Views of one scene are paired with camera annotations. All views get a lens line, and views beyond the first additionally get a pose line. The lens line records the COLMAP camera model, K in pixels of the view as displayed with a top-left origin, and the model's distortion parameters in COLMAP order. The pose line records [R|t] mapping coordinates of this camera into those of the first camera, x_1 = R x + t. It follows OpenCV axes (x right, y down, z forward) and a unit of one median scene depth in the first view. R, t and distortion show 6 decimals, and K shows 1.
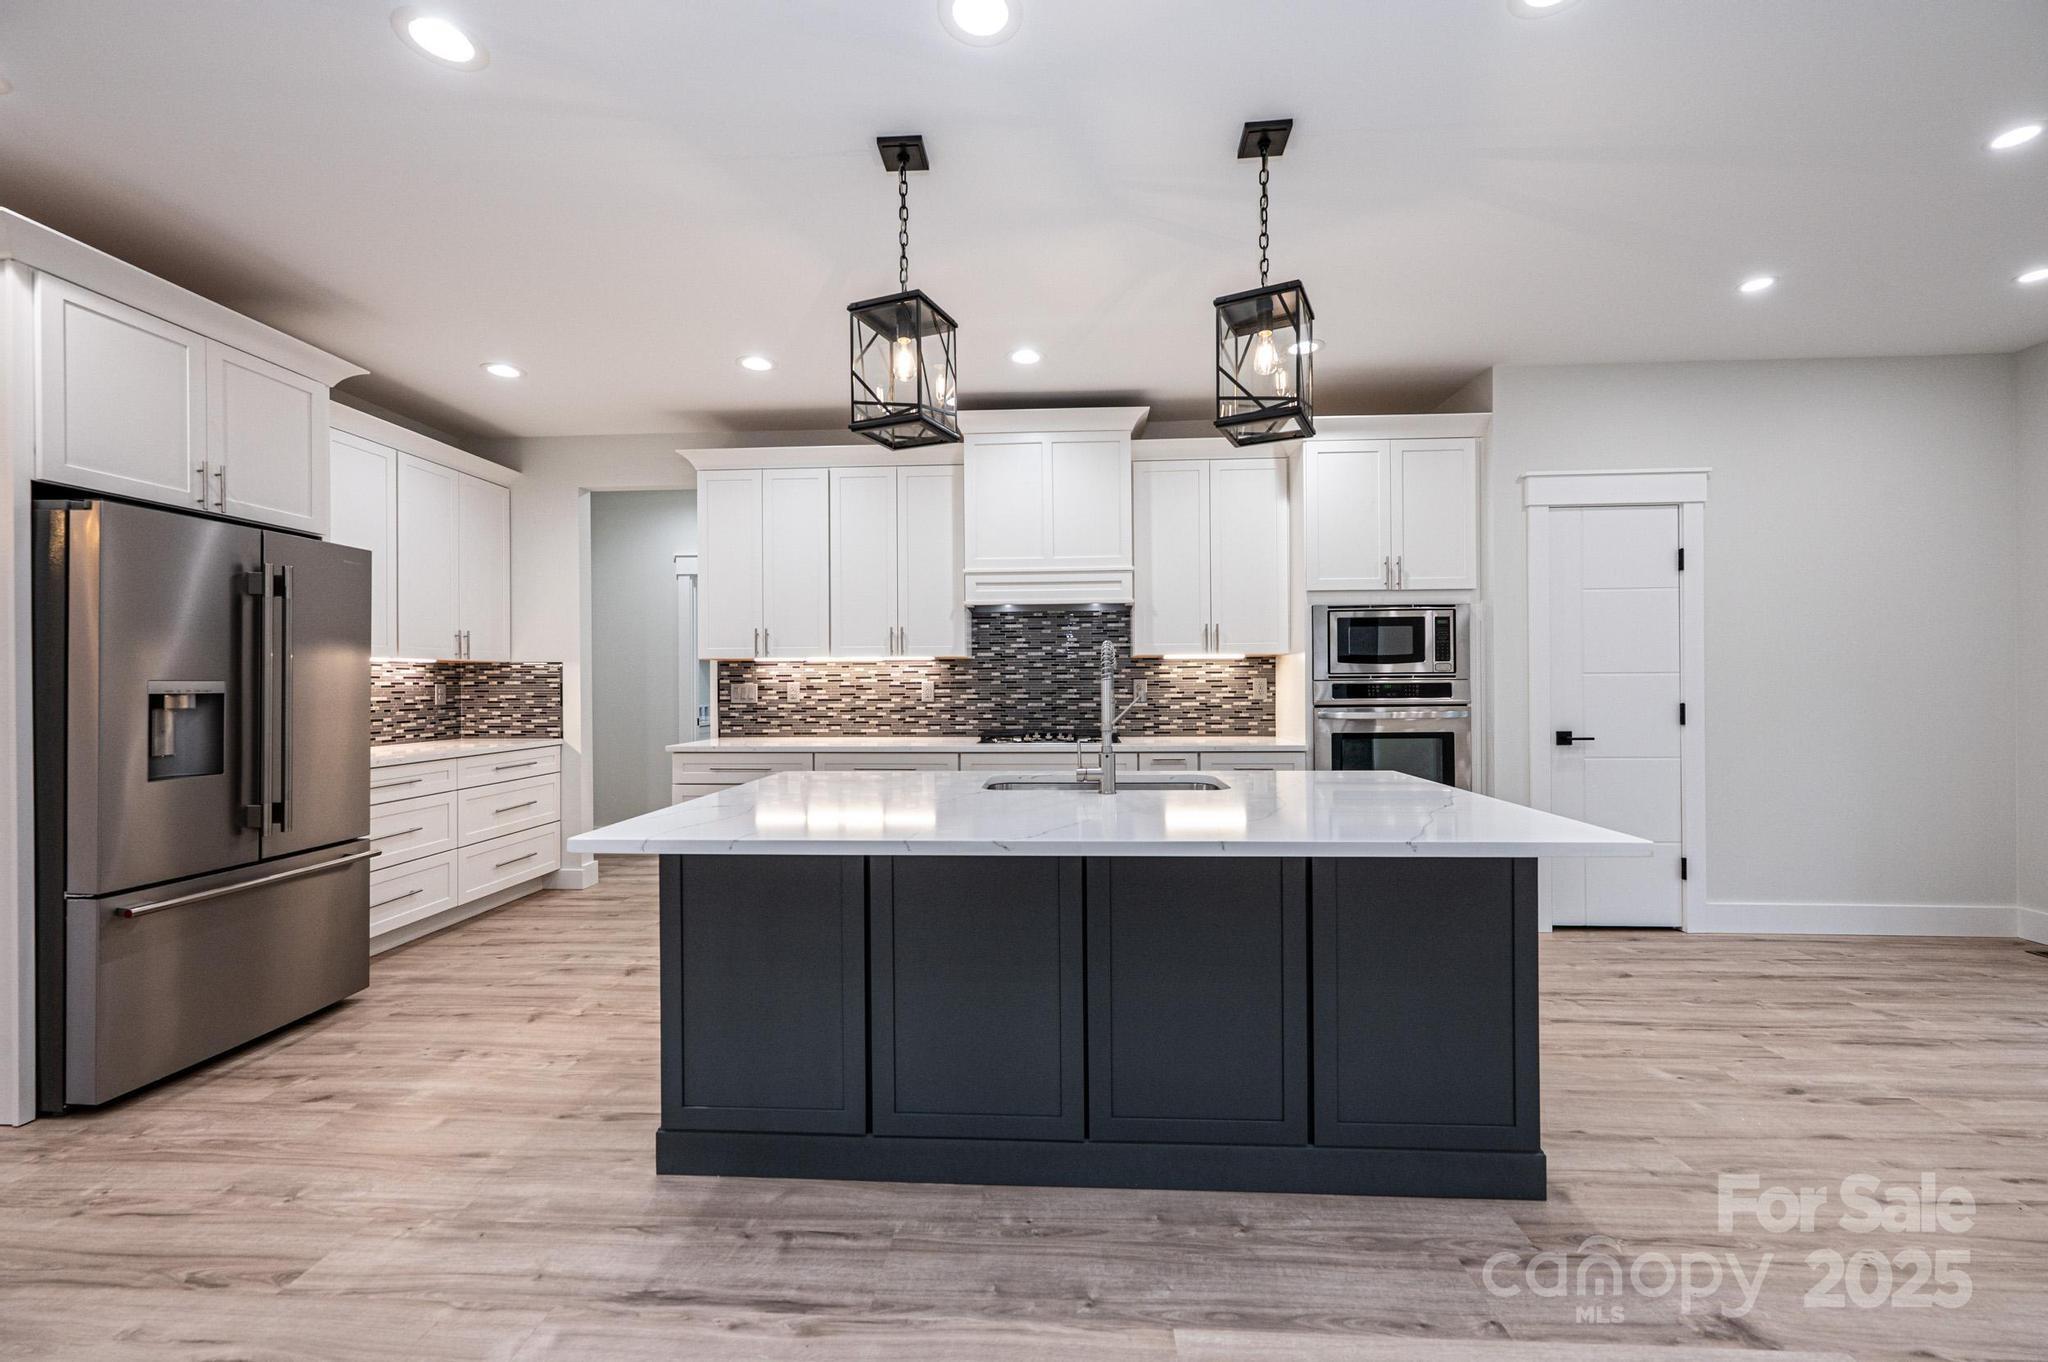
lens RADIAL K [[813.1, 0, 1025.3], [0, 813.1, 681.8], [0, 0, 1]] dist [-0.000992, 0.000446]
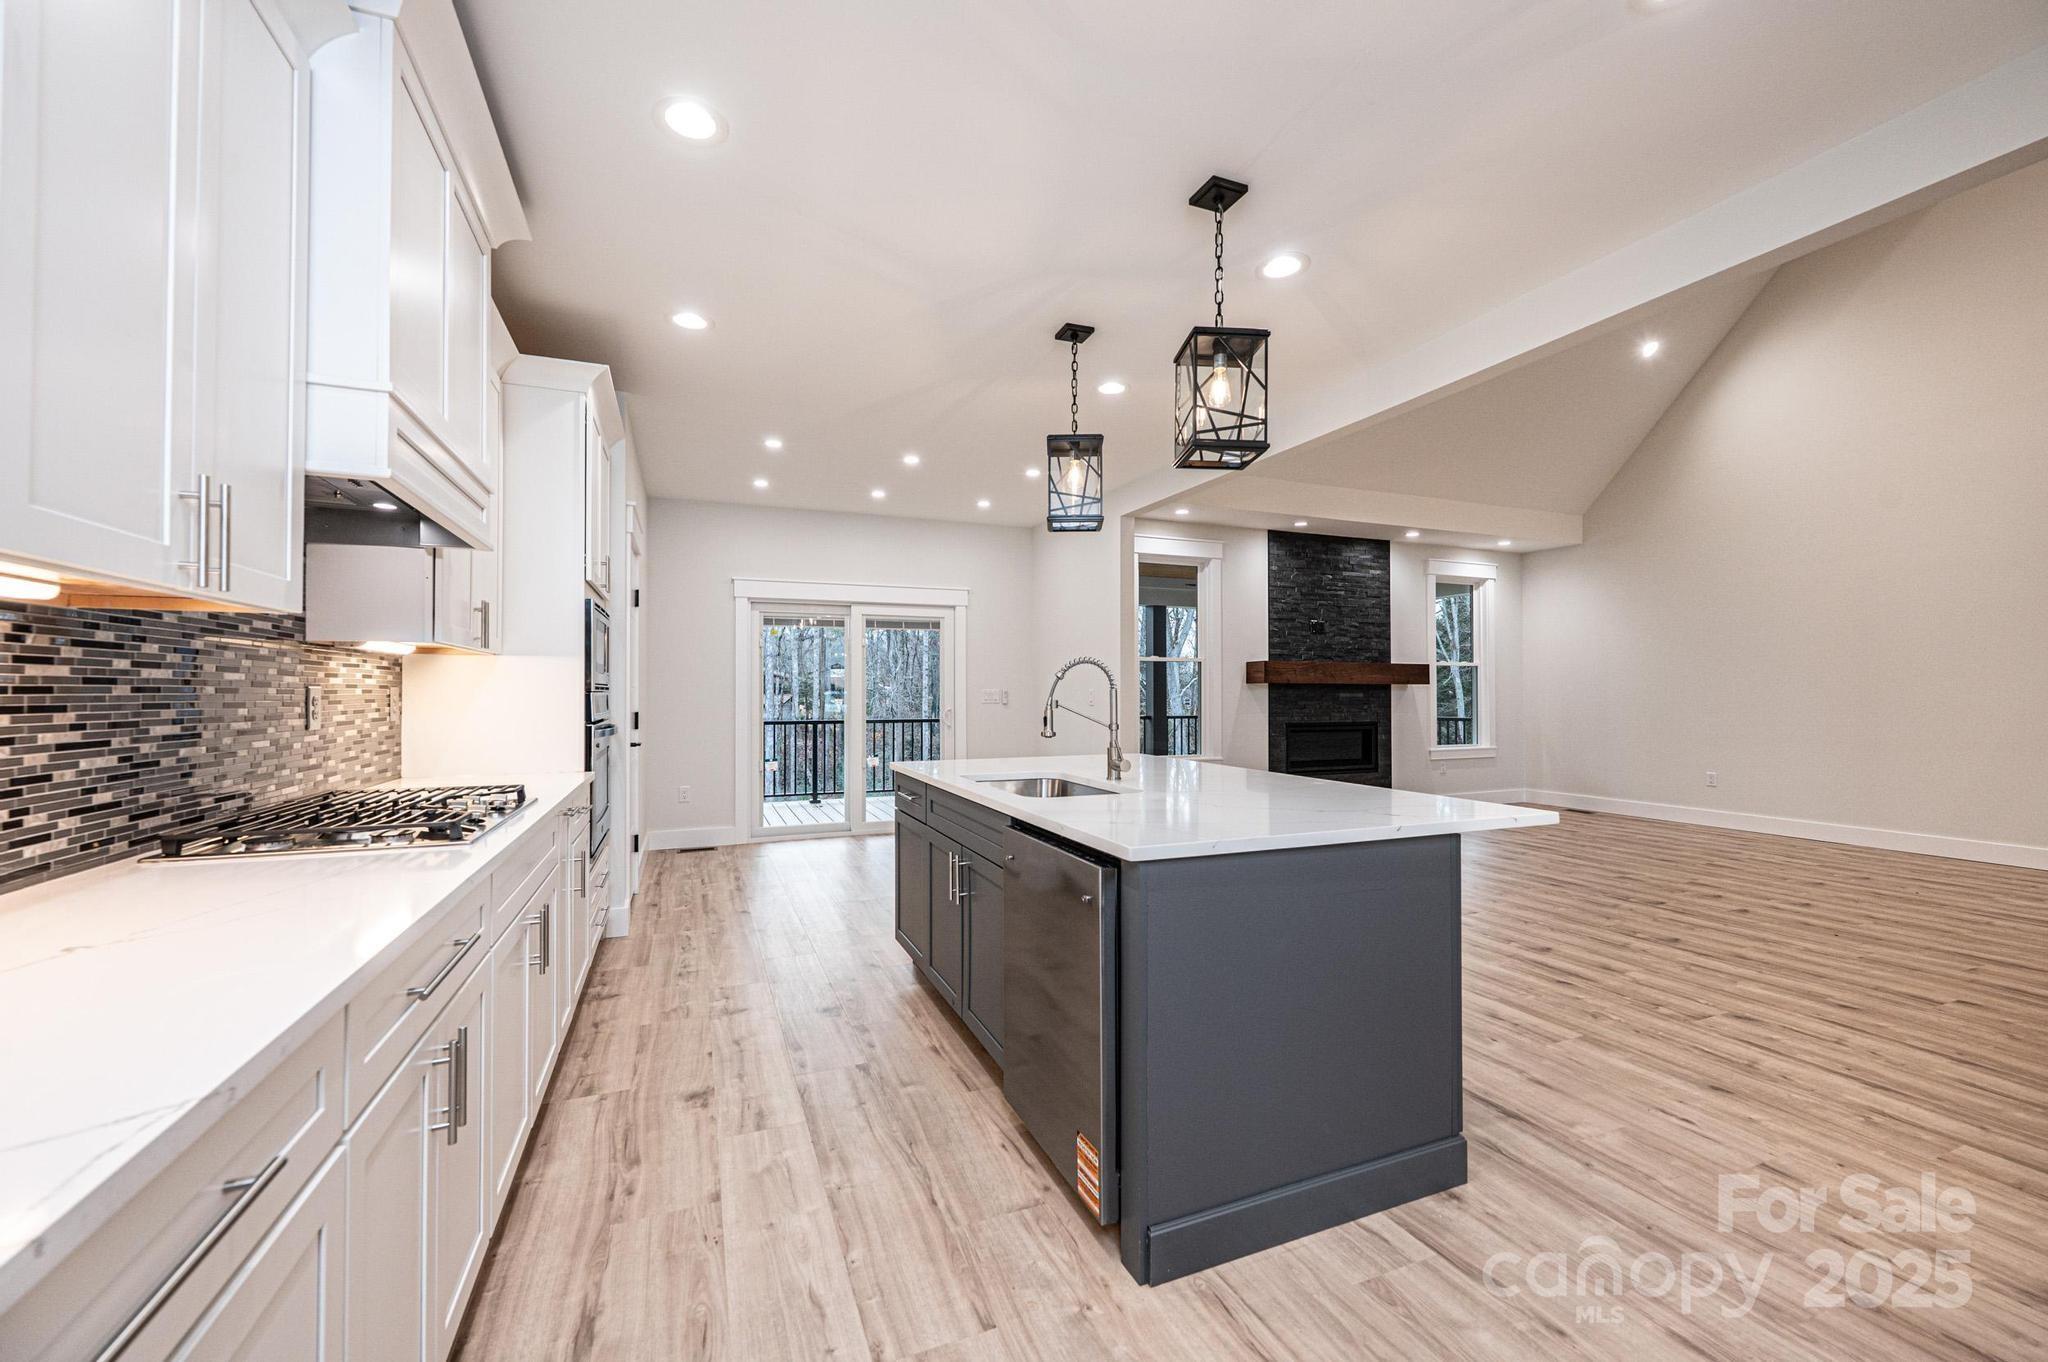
lens RADIAL K [[813.1, 0, 1022.8], [0, 813.1, 681.7], [0, 0, 1]] dist [-0.000992, 0.000446]
pose [[-0.430710, 0.018836, 0.902294, -0.589429], [0.001866, 0.999799, -0.019981, 0.005658], [-0.902488, -0.006922, -0.430658, 1.004454]]
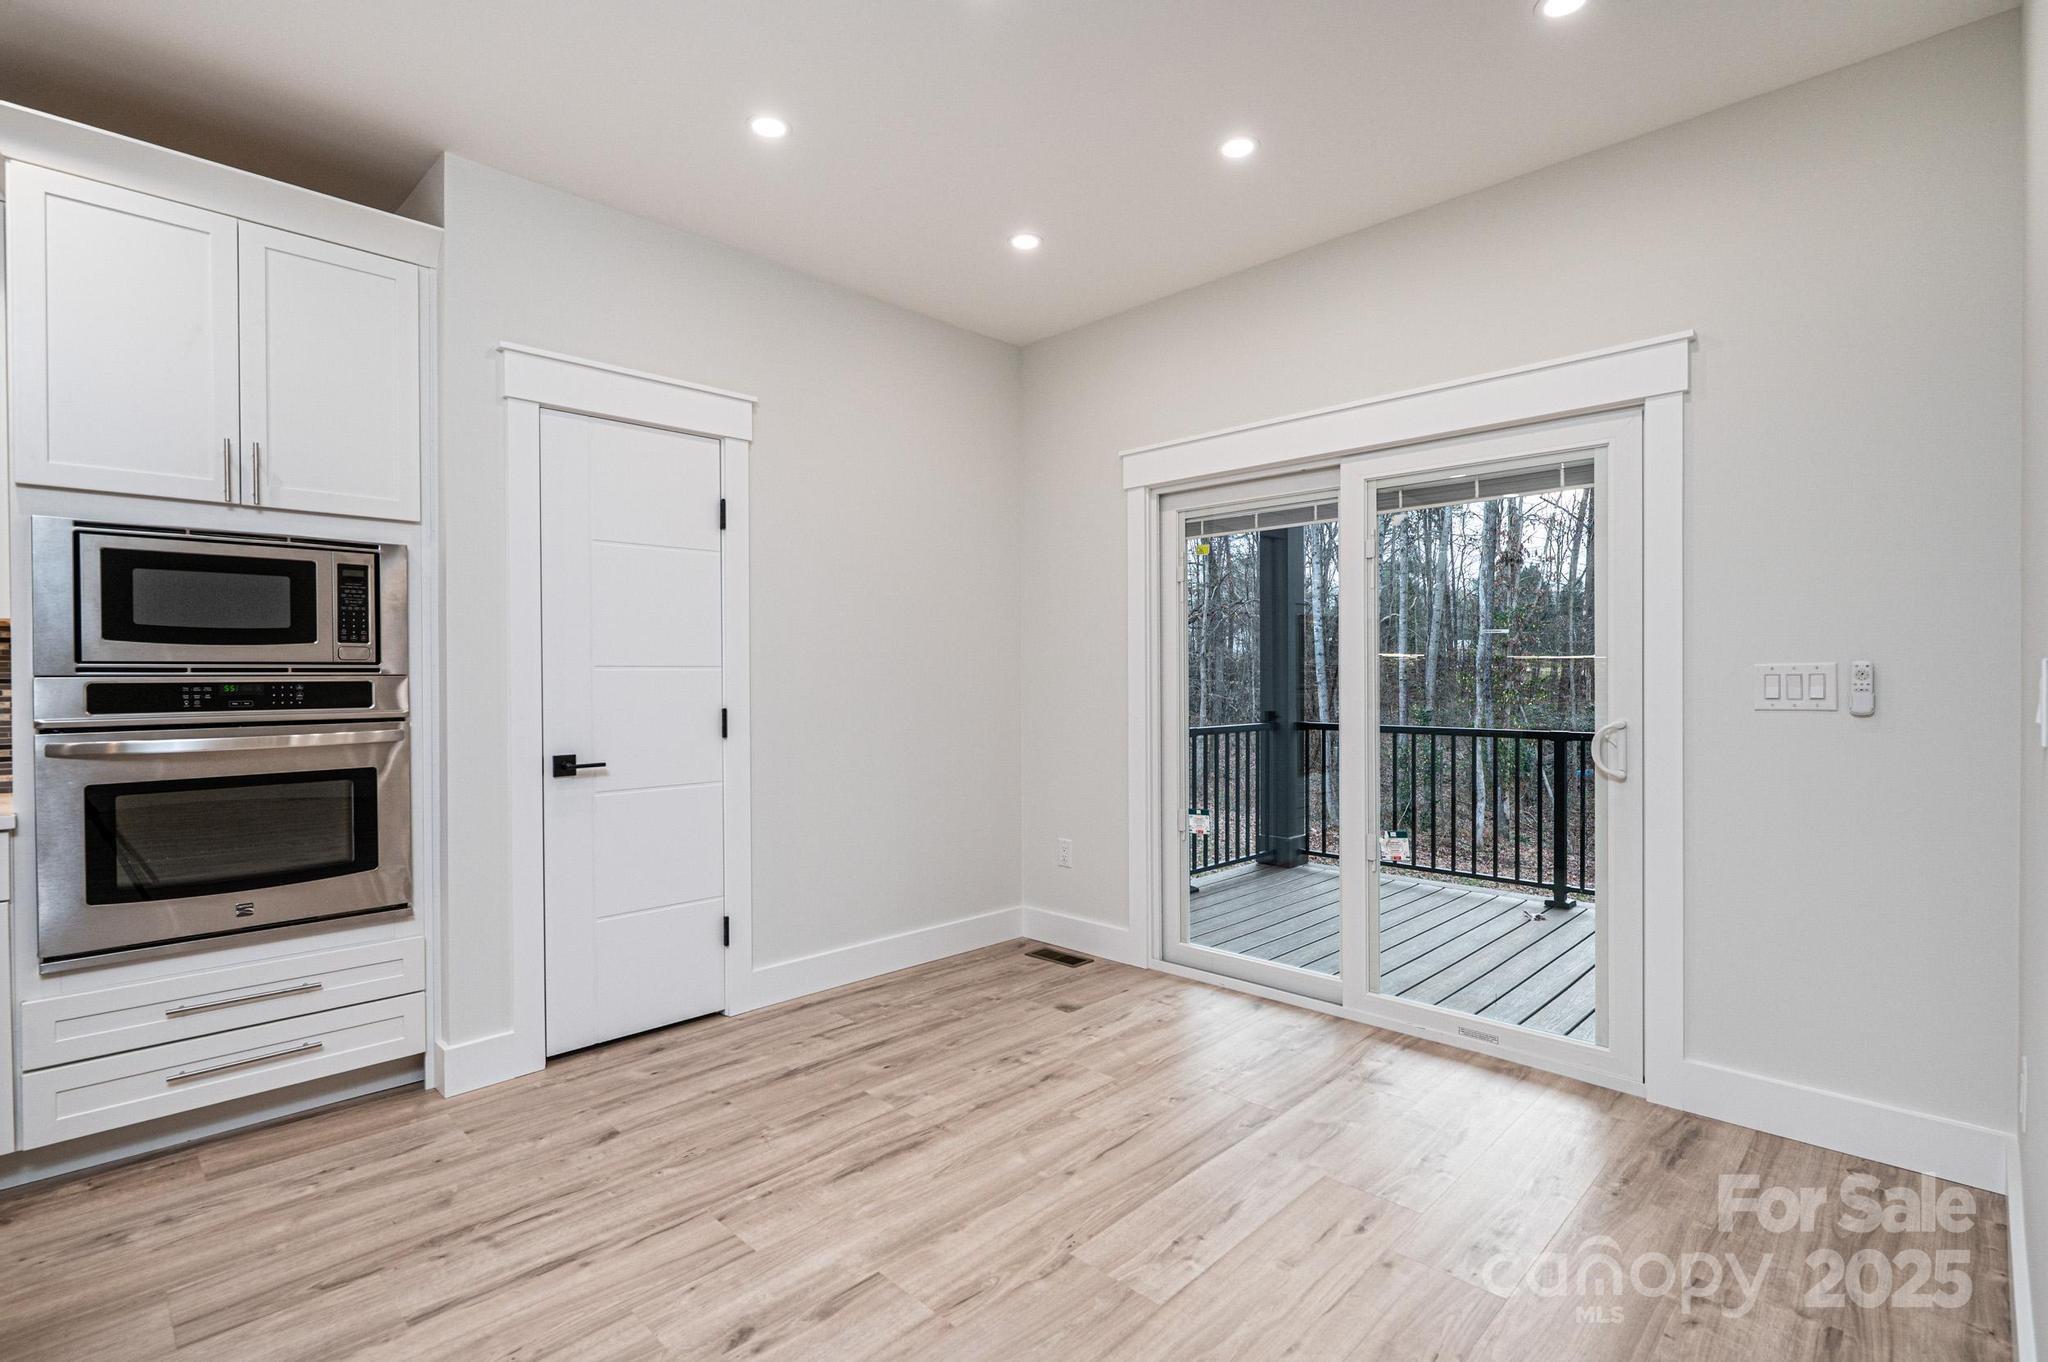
lens RADIAL K [[964.4, 0, 1023.6], [0, 964.4, 682.4], [0, 0, 1]] dist [-0.001650, 0.000190]
pose [[0.661952, -0.003058, 0.749540, 0.330823], [-0.001991, 0.999981, 0.005838, -0.002950], [-0.749543, -0.005357, 0.661933, 0.214665]]
